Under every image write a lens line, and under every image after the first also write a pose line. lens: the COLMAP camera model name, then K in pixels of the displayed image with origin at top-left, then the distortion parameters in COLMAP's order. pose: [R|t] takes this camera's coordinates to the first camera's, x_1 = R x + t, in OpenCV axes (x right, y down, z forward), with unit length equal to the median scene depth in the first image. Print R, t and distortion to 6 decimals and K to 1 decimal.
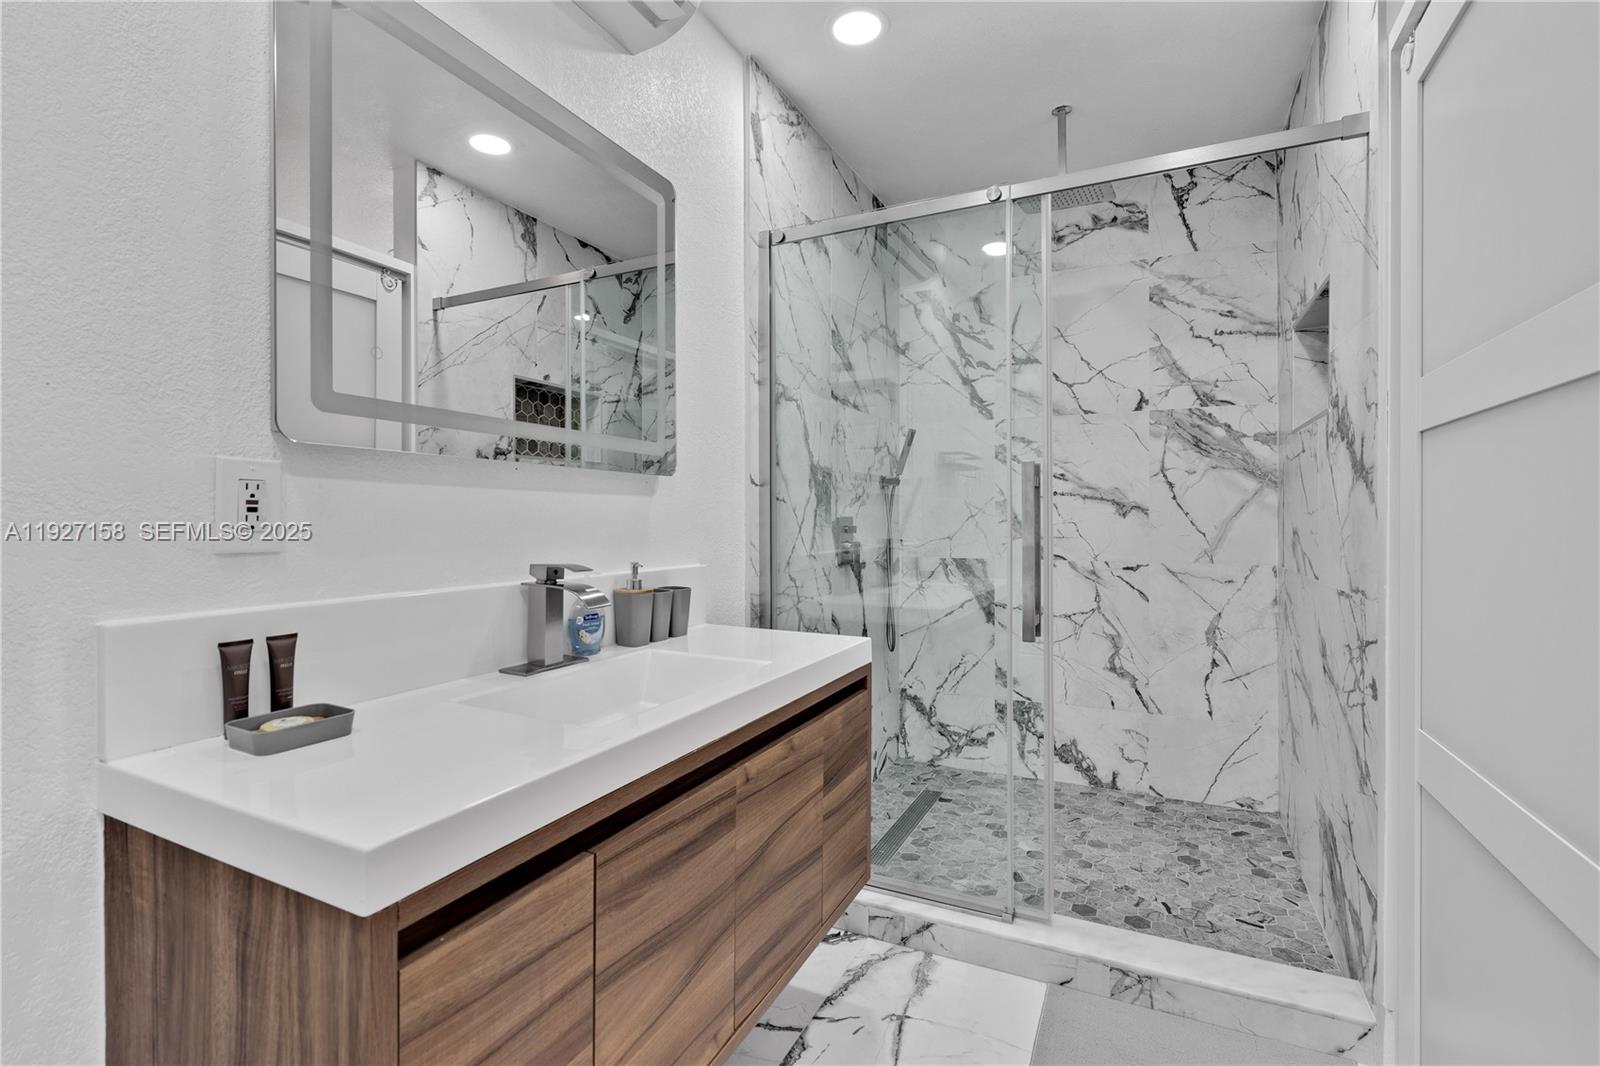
lens RADIAL K [[735.9, 0, 797.6], [0, 735.9, 531.9], [0, 0, 1]] dist [-0.003815, 0.001042]
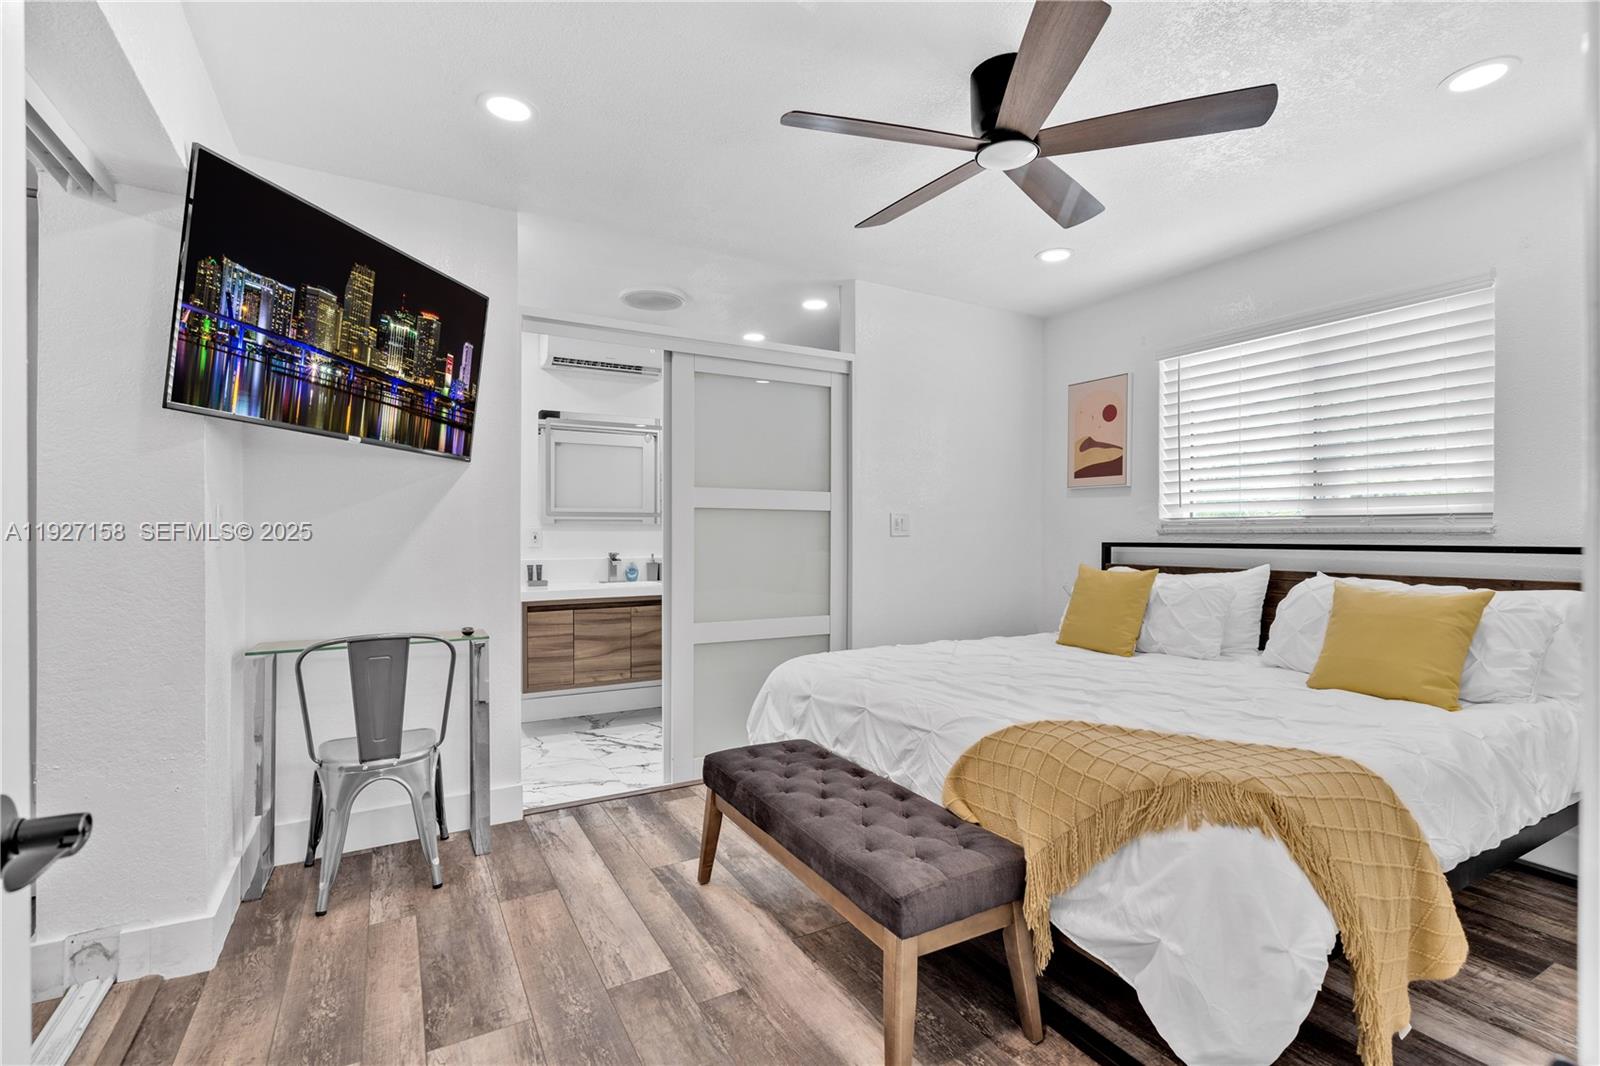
lens RADIAL K [[735.9, 0, 801.2], [0, 735.9, 532.6], [0, 0, 1]] dist [-0.003815, 0.001042]
pose [[0.824011, -0.001329, -0.566572, 3.403930], [0.000893, 0.999999, -0.001046, -0.063557], [0.566573, 0.000356, 0.824012, -1.970910]]
